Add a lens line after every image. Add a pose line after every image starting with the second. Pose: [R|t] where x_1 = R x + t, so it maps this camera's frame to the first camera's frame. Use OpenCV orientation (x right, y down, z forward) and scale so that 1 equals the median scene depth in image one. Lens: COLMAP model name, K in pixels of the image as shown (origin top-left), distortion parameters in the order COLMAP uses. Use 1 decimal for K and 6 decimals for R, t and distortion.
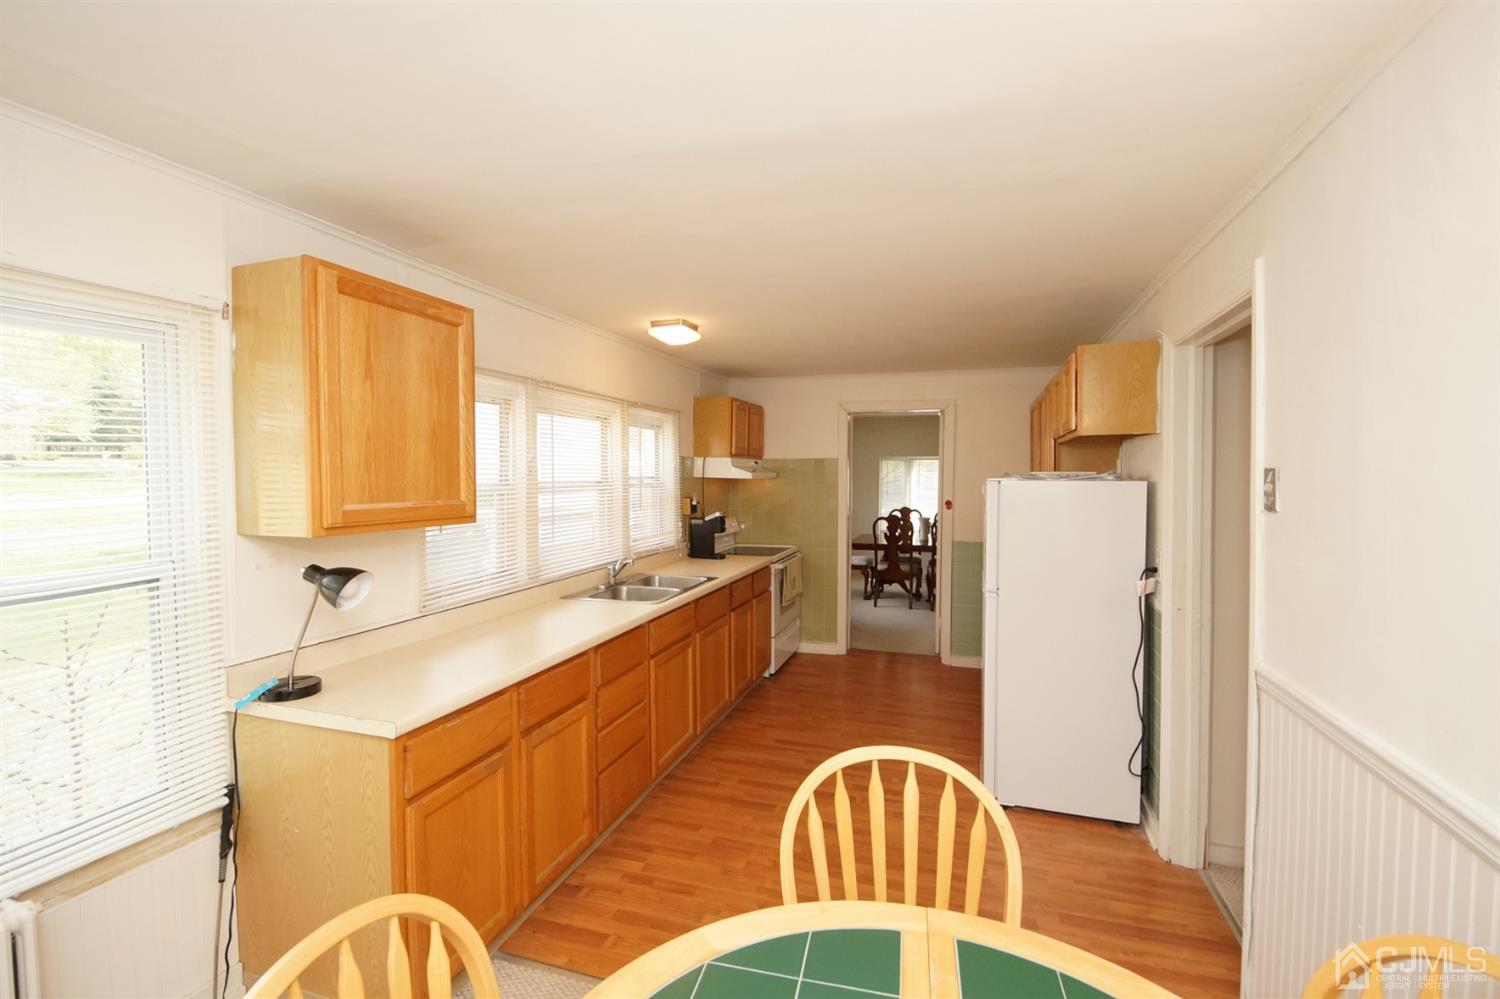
lens RADIAL K [[653.4, 0, 742.0], [0, 653.4, 493.8], [0, 0, 1]] dist [0.024867, -0.000111]
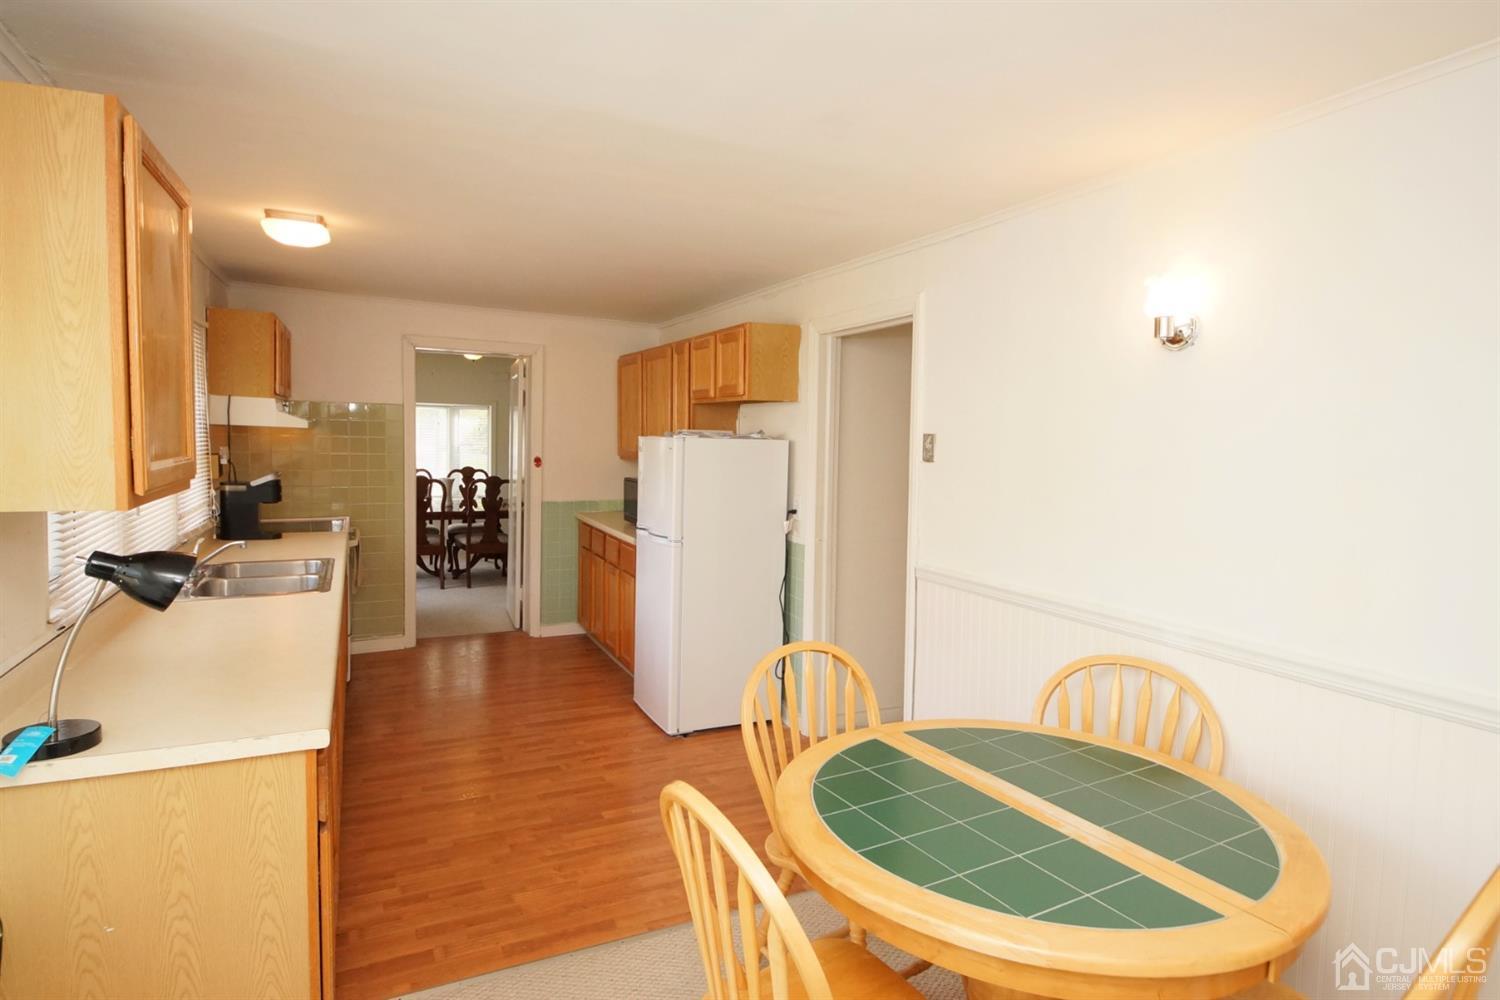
lens RADIAL K [[830.3, 0, 750.0], [0, 830.3, 500.0], [0, 0, 1]] dist [0.031658, -0.000319]
pose [[0.717352, -0.039525, 0.695589, -0.322233], [-0.002366, 0.998246, 0.059163, 0.000491], [-0.696707, -0.044087, 0.716000, -0.036407]]
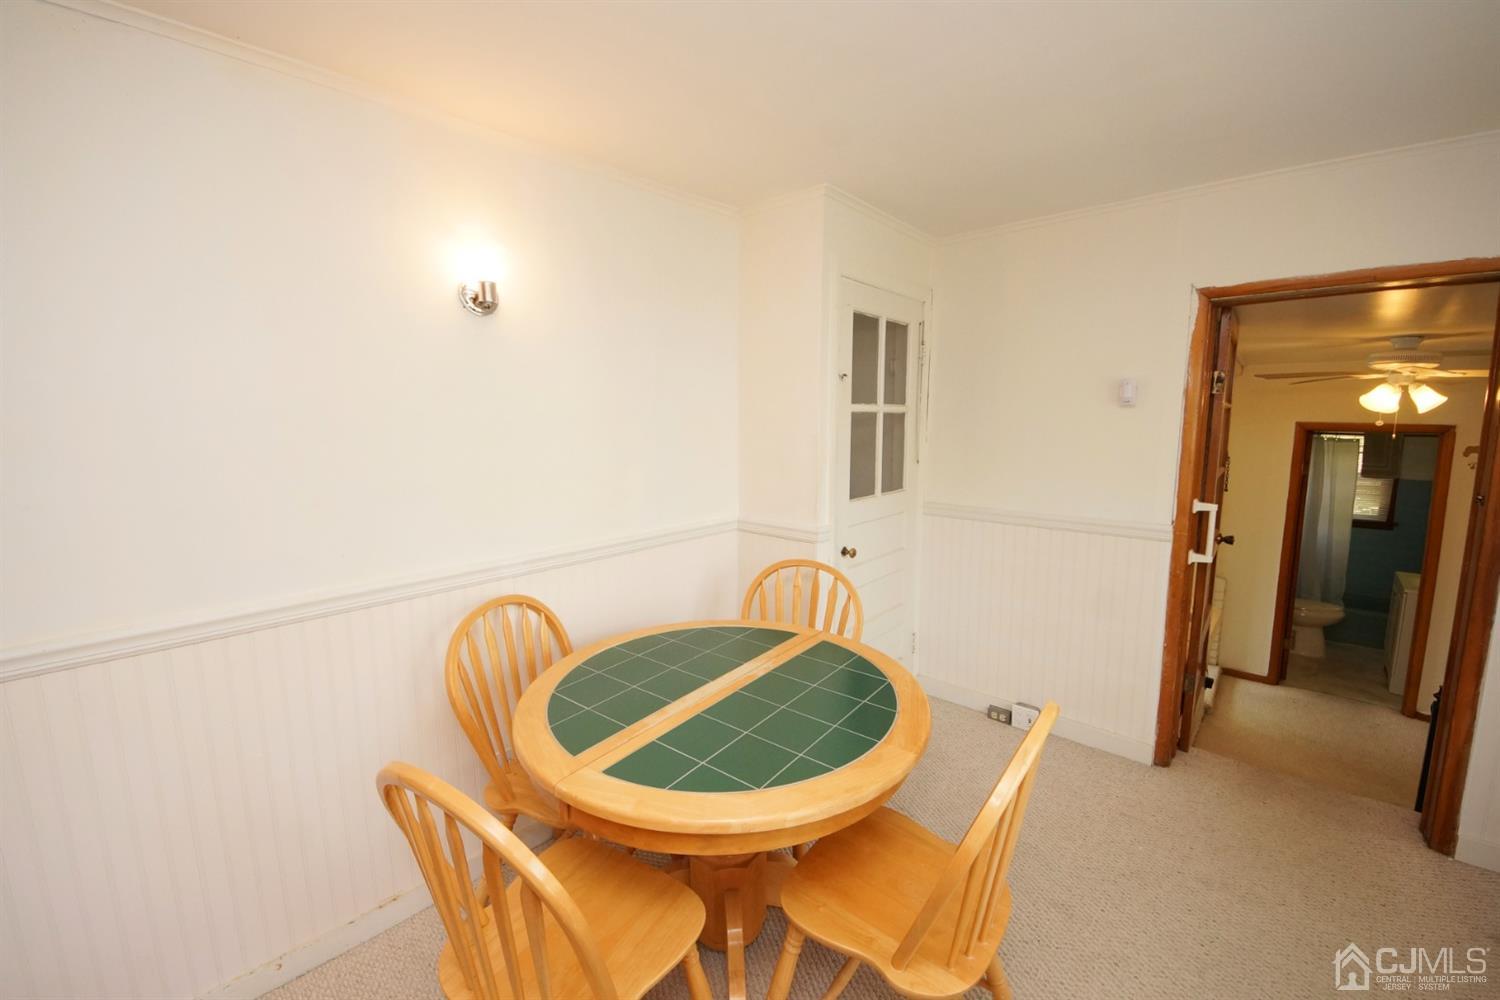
lens RADIAL K [[591.1, 0, 745.2], [0, 591.1, 500.4], [0, 0, 1]] dist [0.022068, -0.022686]
pose [[-0.913261, -0.053163, 0.403890, -0.104379], [0.014517, 0.986571, 0.162686, -0.000782], [-0.407115, 0.154438, -0.900226, 0.453727]]
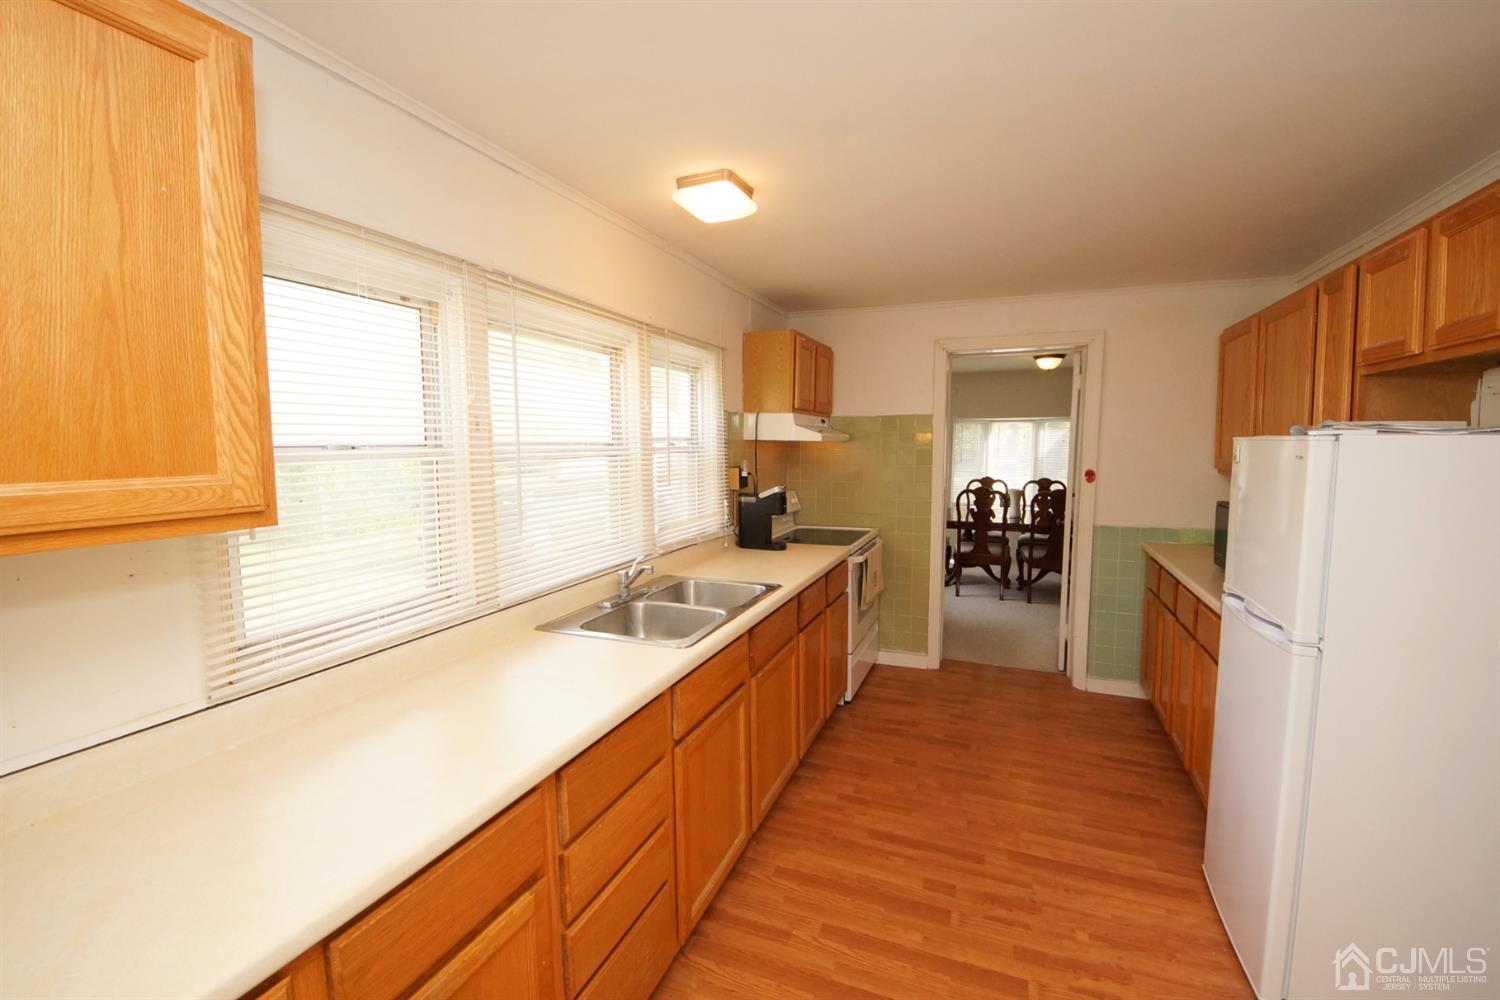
lens RADIAL K [[625.9, 0, 740.9], [0, 625.9, 493.5], [0, 0, 1]] dist [0.014858, -0.016467]
pose [[0.997543, 0.001373, -0.070039, -0.029551], [0.002140, 0.998744, 0.050057, 0.000389], [0.070020, -0.050084, 0.996287, 0.315382]]
